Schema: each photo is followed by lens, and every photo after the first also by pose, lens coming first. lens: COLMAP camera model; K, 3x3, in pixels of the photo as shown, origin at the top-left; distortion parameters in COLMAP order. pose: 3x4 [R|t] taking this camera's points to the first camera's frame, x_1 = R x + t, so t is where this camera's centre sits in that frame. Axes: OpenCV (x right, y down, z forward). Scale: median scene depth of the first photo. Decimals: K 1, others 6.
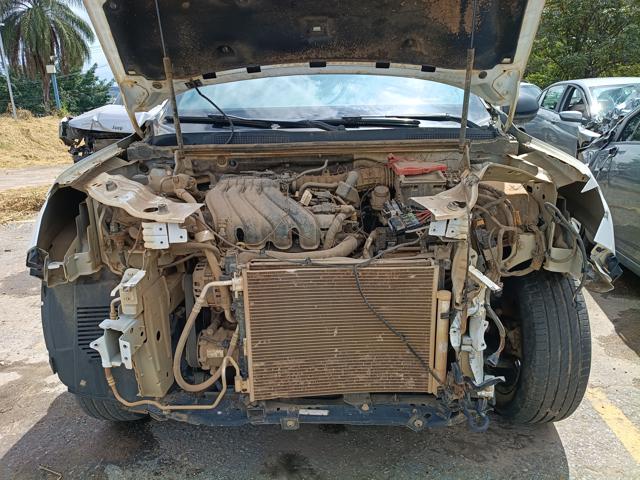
lens RADIAL K [[485.5, 0, 319.2], [0, 485.5, 244.0], [0, 0, 1]] dist [0.006196, -0.035413]
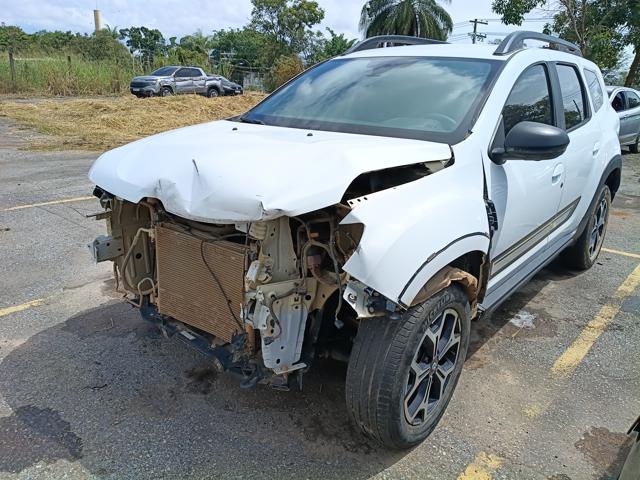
lens RADIAL K [[485.5, 0, 323.7], [0, 485.5, 240.6], [0, 0, 1]] dist [0.006196, -0.035413]
pose [[0.780839, 0.236042, -0.578424, 0.901538], [-0.225988, 0.969896, 0.090723, -0.124140], [0.582426, 0.059876, 0.810676, 0.043541]]
